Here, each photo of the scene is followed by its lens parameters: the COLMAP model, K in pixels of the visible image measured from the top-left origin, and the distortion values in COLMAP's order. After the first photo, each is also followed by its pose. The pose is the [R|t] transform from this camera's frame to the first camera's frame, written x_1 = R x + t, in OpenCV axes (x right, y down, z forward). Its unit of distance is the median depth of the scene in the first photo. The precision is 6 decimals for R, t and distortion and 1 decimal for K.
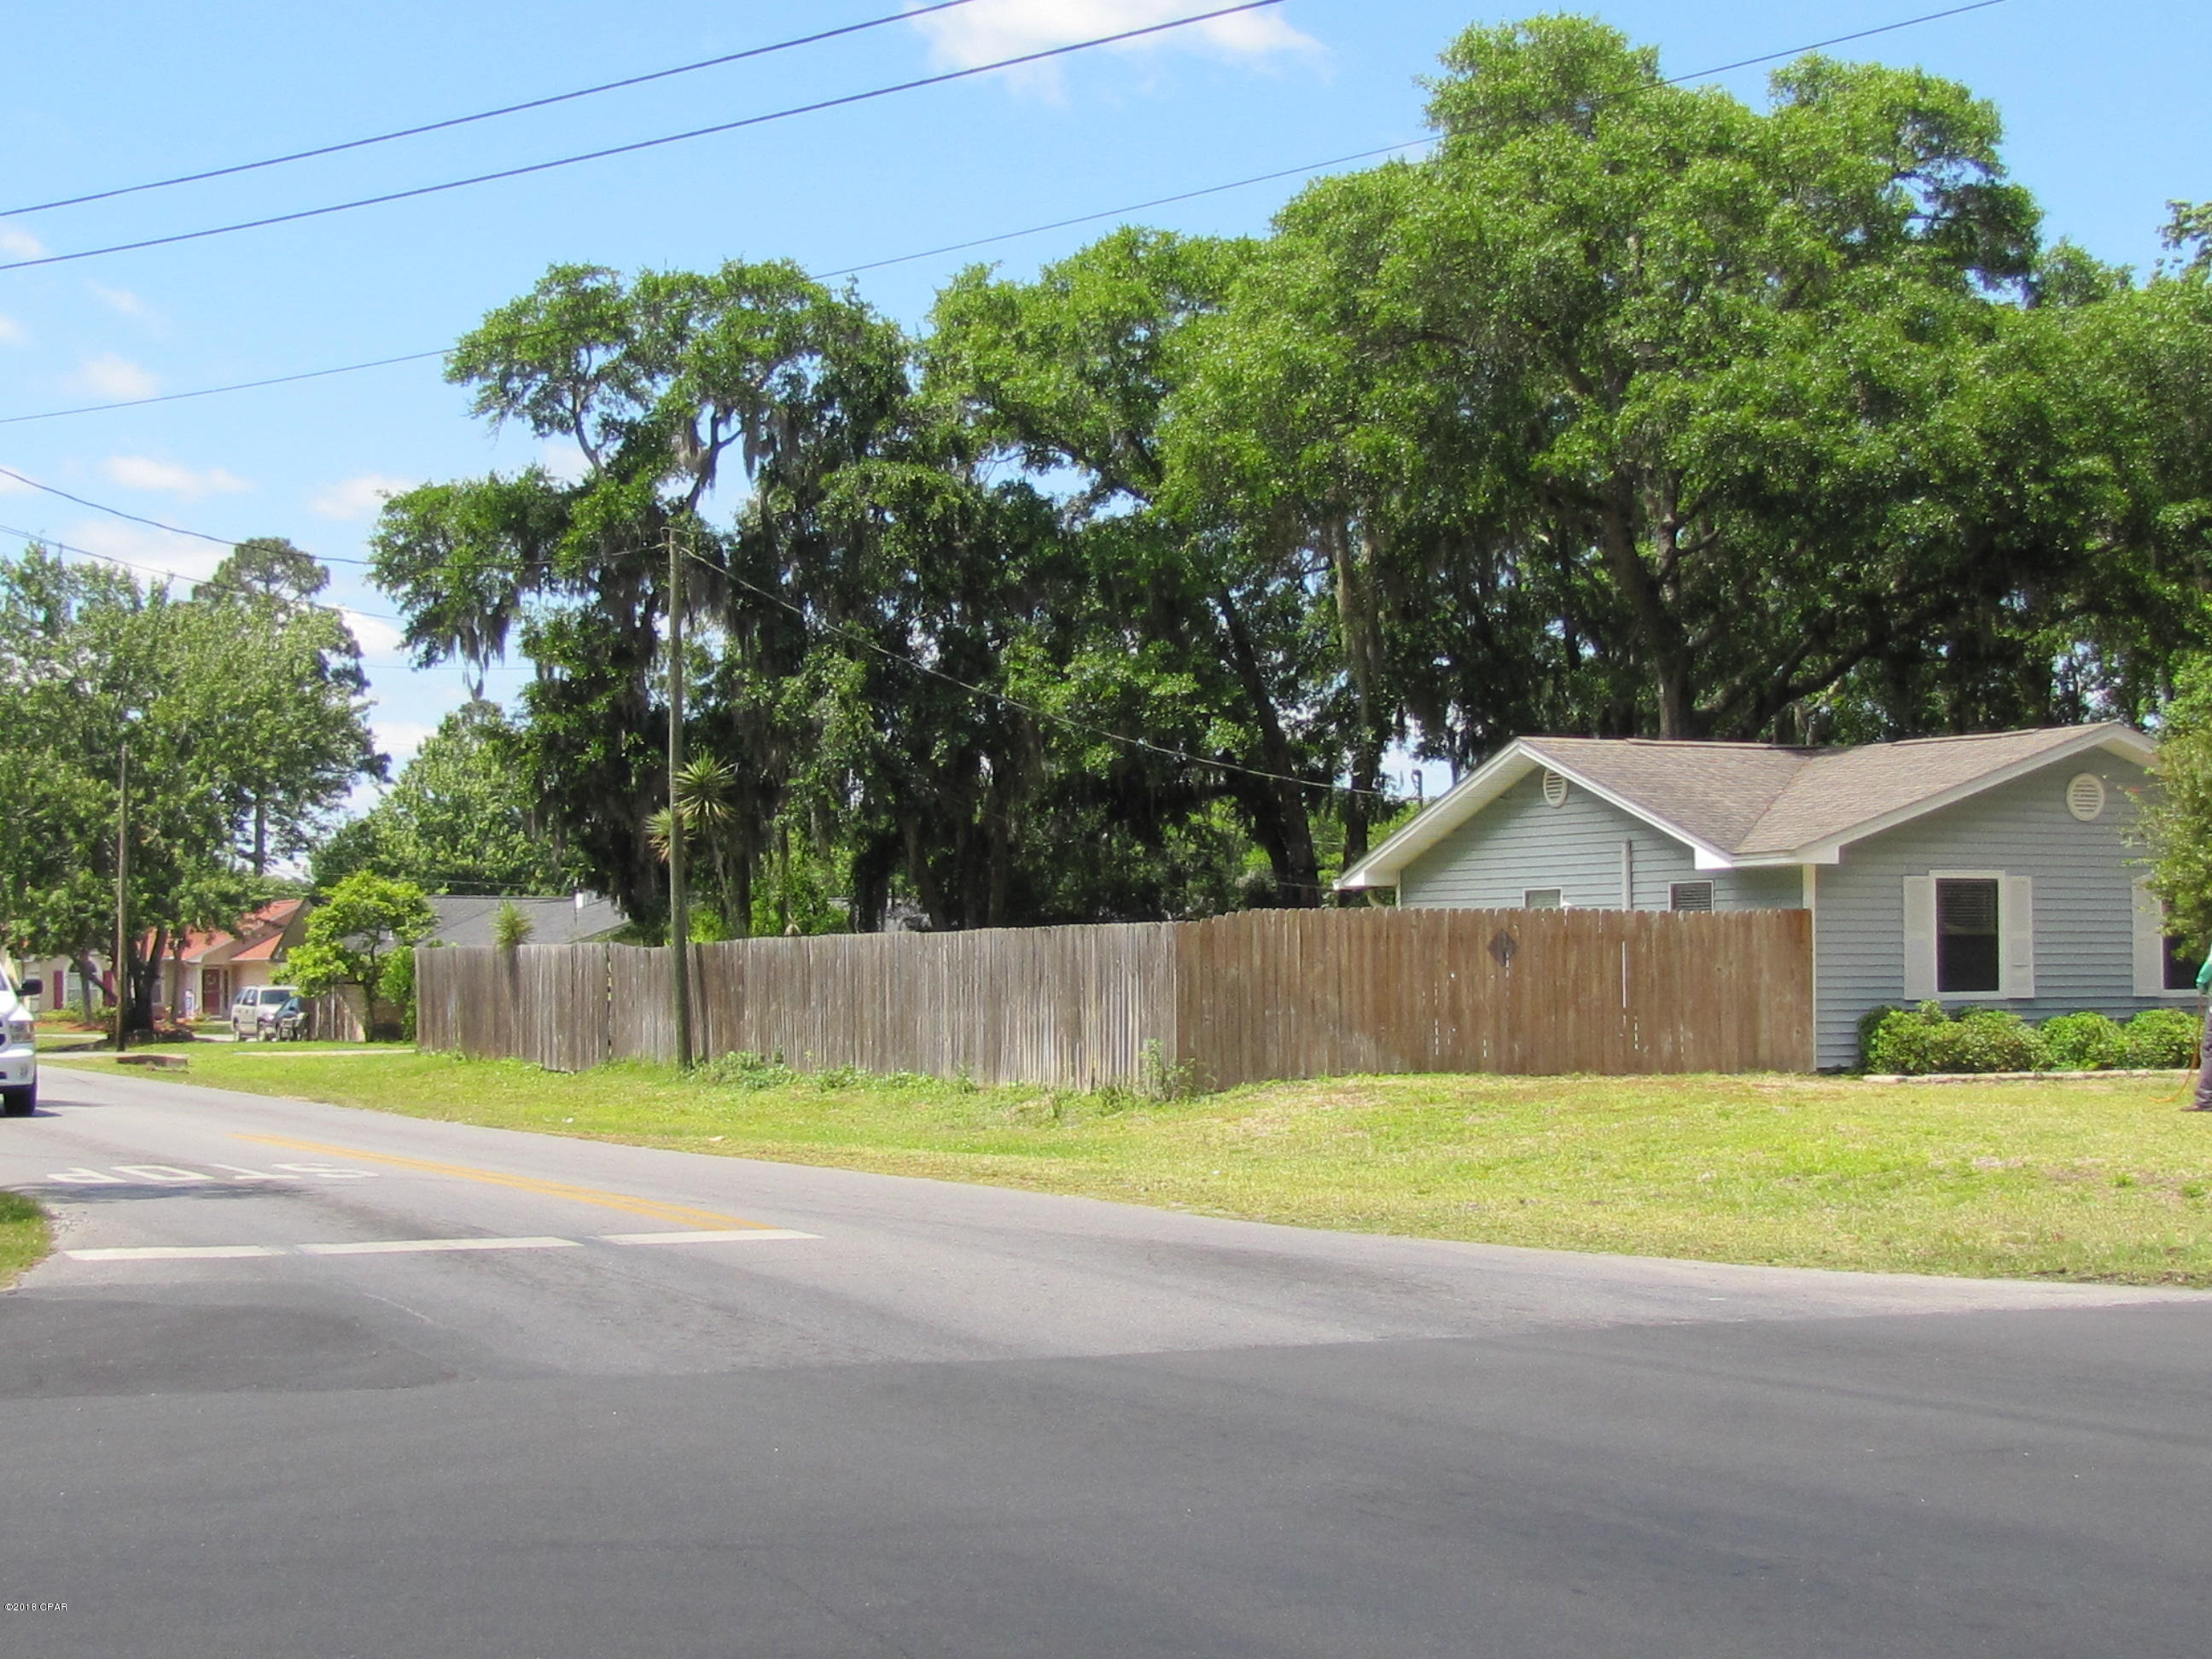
lens RADIAL K [[1882.8, 0, 1106.6], [0, 1882.8, 831.5], [0, 0, 1]] dist [-0.001084, 0.002588]
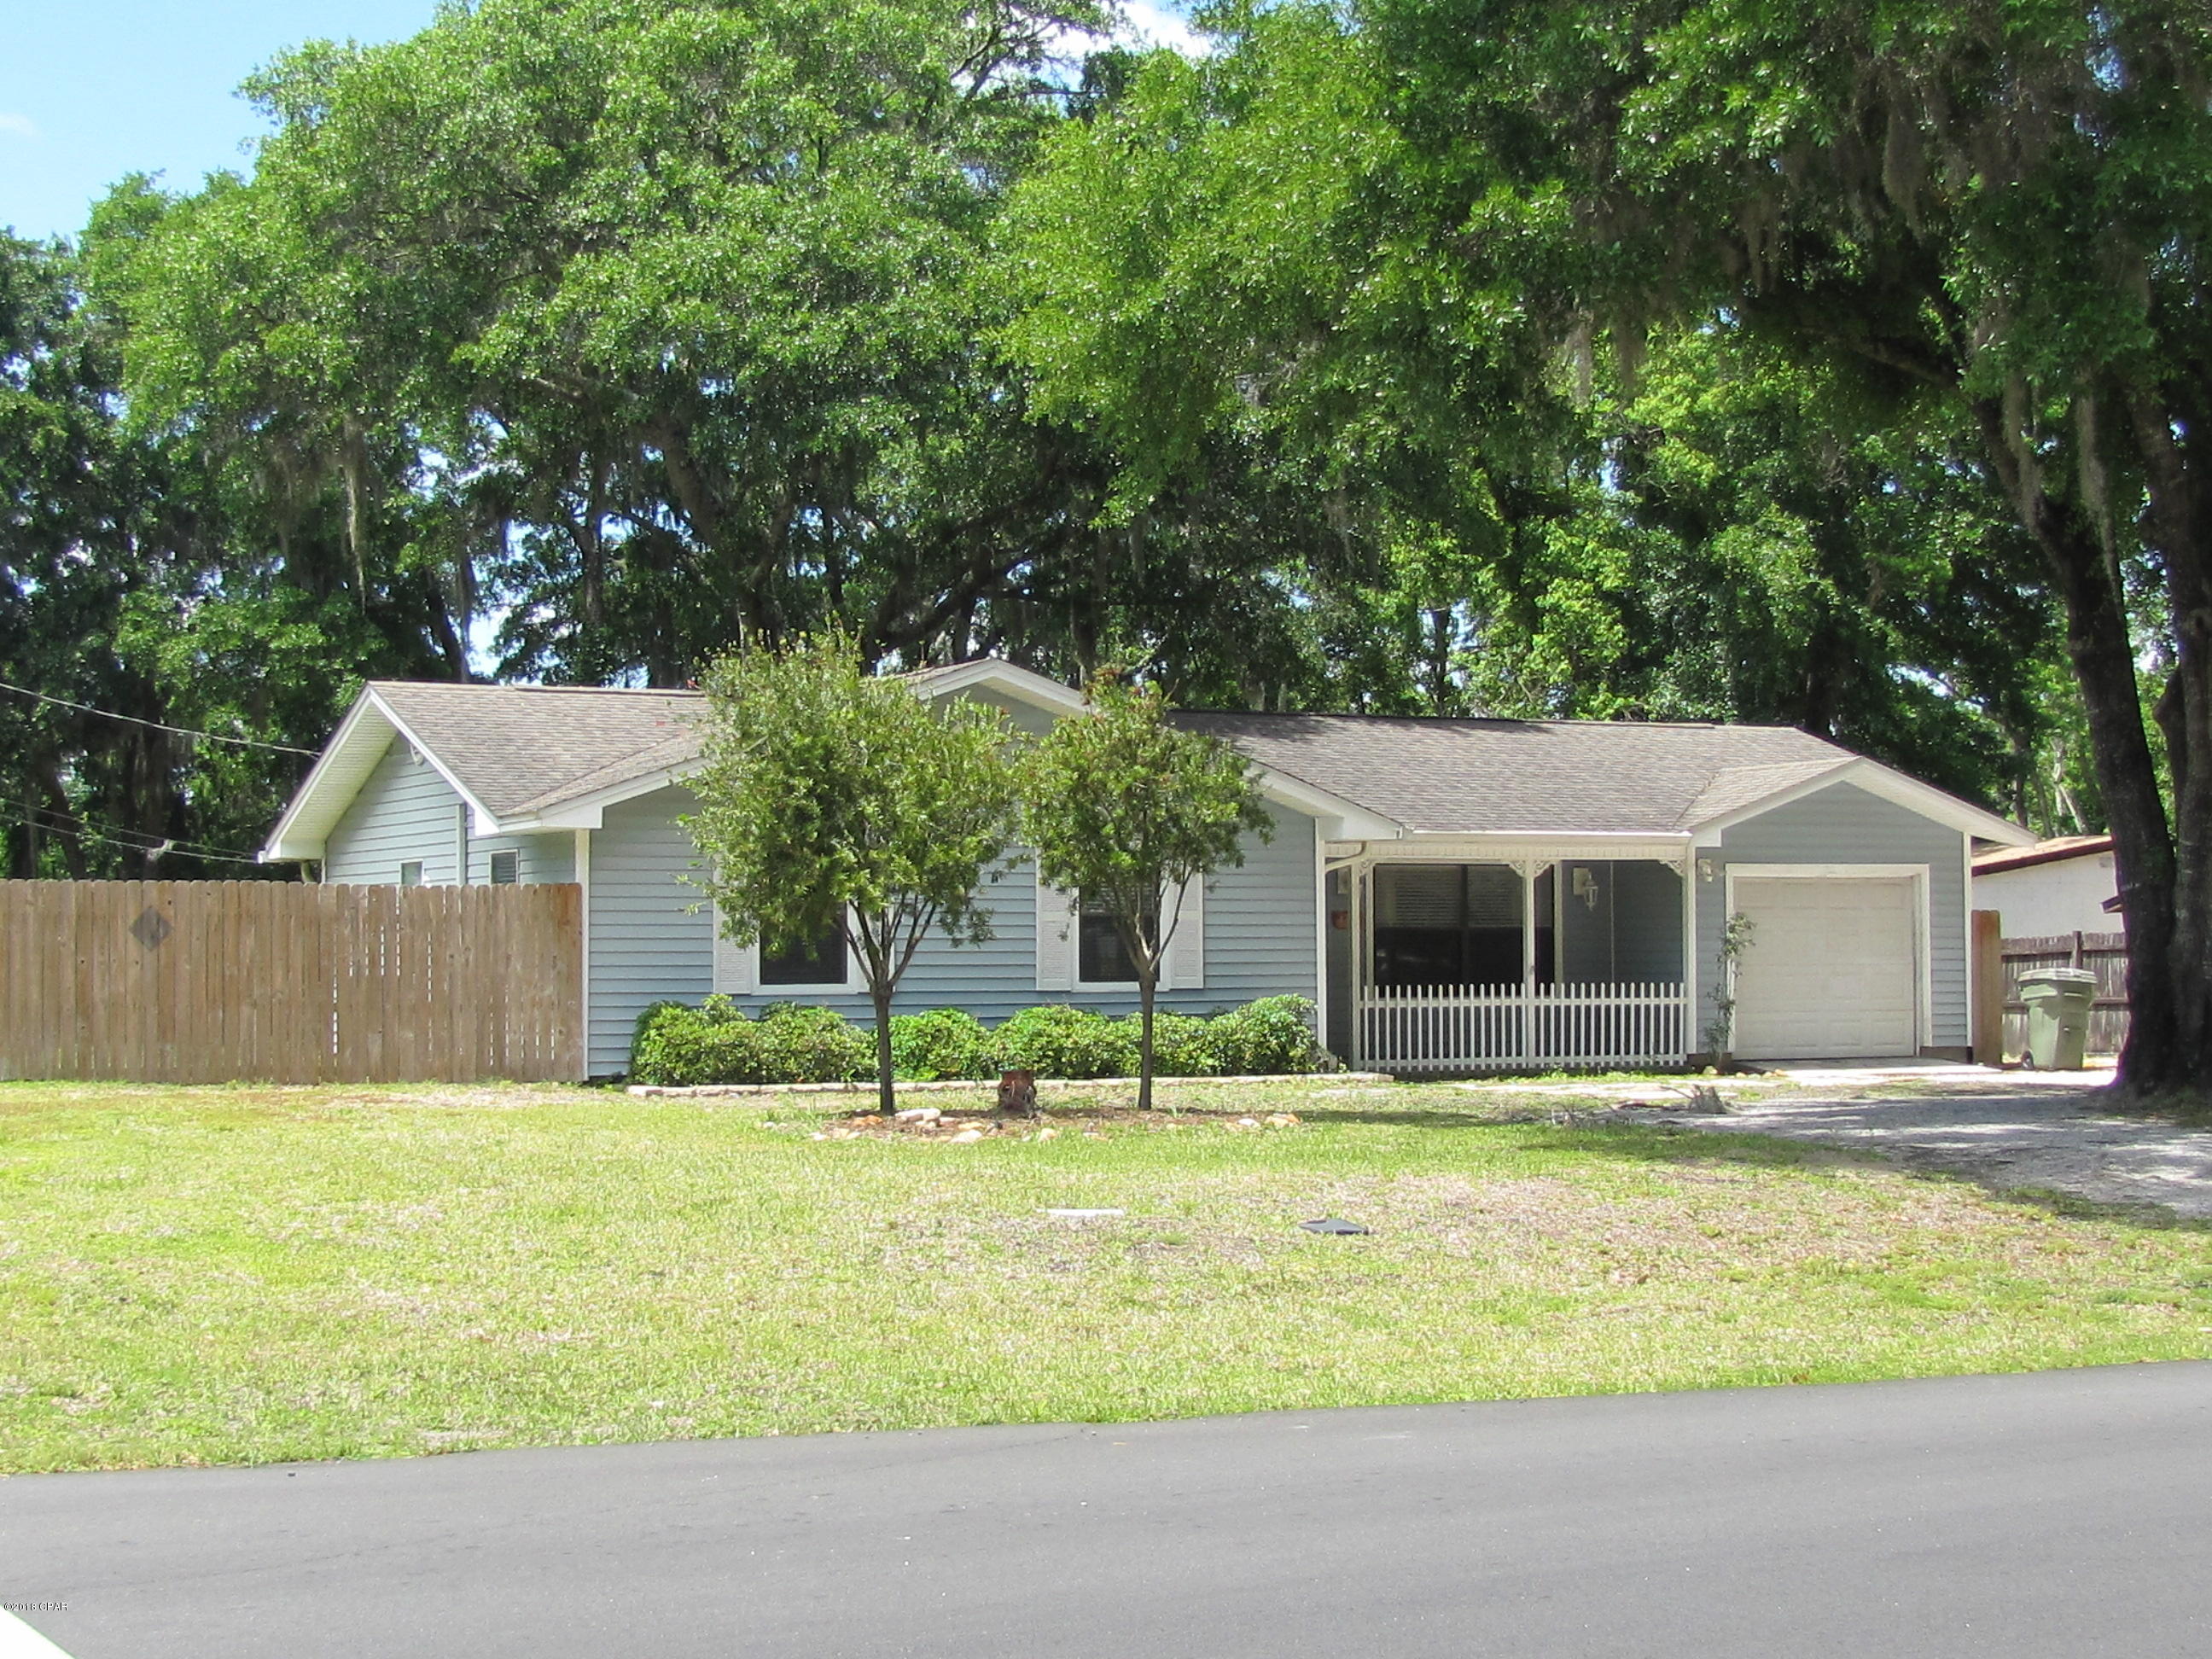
lens RADIAL K [[1843.7, 0, 1105.3], [0, 1843.7, 829.3], [0, 0, 1]] dist [-0.004579, 0.000855]
pose [[0.999376, 0.000360, -0.035312, 0.627396], [-0.000307, 0.999999, 0.001493, 0.016206], [0.035312, -0.001482, 0.999375, 0.201570]]
